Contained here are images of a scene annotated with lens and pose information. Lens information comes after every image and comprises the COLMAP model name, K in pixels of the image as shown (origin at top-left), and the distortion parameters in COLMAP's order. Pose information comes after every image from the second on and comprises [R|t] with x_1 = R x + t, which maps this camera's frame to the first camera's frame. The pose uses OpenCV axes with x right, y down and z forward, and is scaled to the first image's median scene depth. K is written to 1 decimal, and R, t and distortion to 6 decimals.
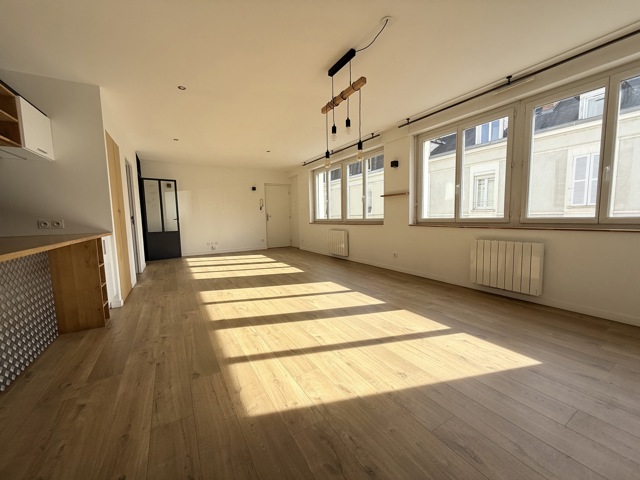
lens RADIAL K [[255.4, 0, 322.1], [0, 255.4, 240.1], [0, 0, 1]] dist [-0.000575, -0.000237]
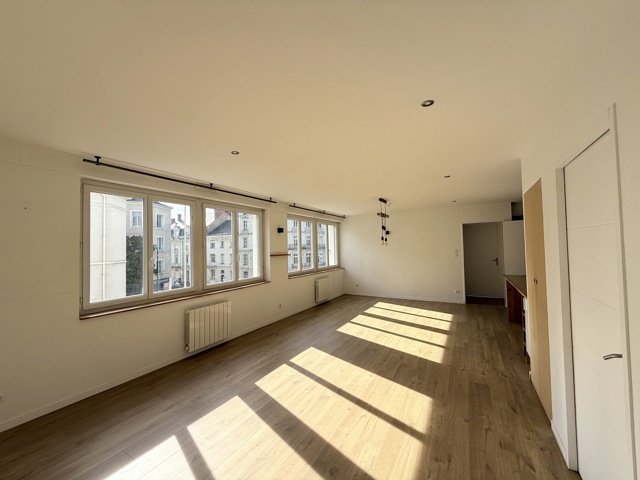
lens RADIAL K [[255.4, 0, 317.2], [0, 255.4, 239.5], [0, 0, 1]] dist [-0.000575, -0.000237]
pose [[-0.477054, 0.056159, 0.877078, -1.175651], [0.110691, 0.993849, -0.003430, -0.309933], [-0.871876, 0.095448, -0.480336, 1.939921]]
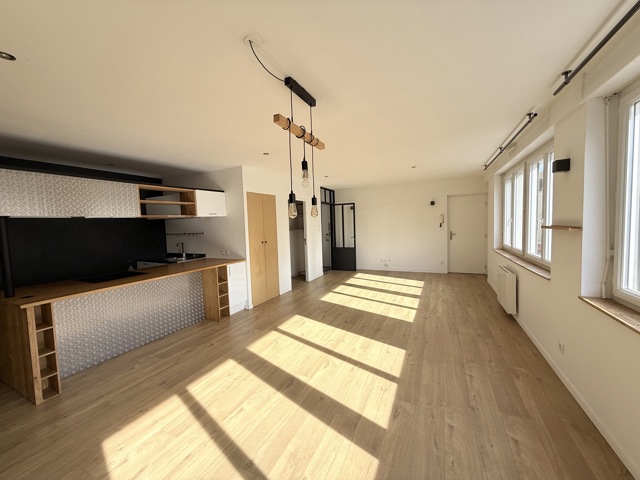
lens RADIAL K [[255.4, 0, 317.0], [0, 255.4, 238.2], [0, 0, 1]] dist [-0.000575, -0.000237]
pose [[0.550229, 0.052048, -0.833390, 0.593533], [-0.055057, 0.998145, 0.025987, -0.196777], [0.833197, 0.031585, 0.552074, 0.459564]]
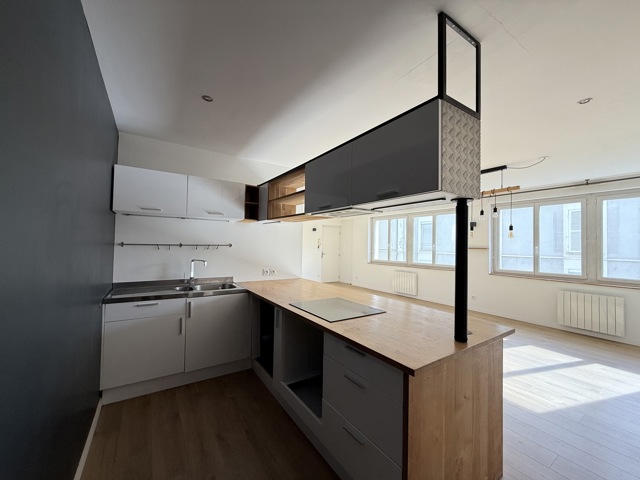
lens RADIAL K [[255.4, 0, 318.6], [0, 255.4, 239.0], [0, 0, 1]] dist [-0.000575, -0.000237]
pose [[0.997873, 0.041267, 0.050466, -0.725648], [-0.035162, 0.992582, -0.116378, -0.070788], [-0.054894, 0.114356, 0.991922, -0.268629]]
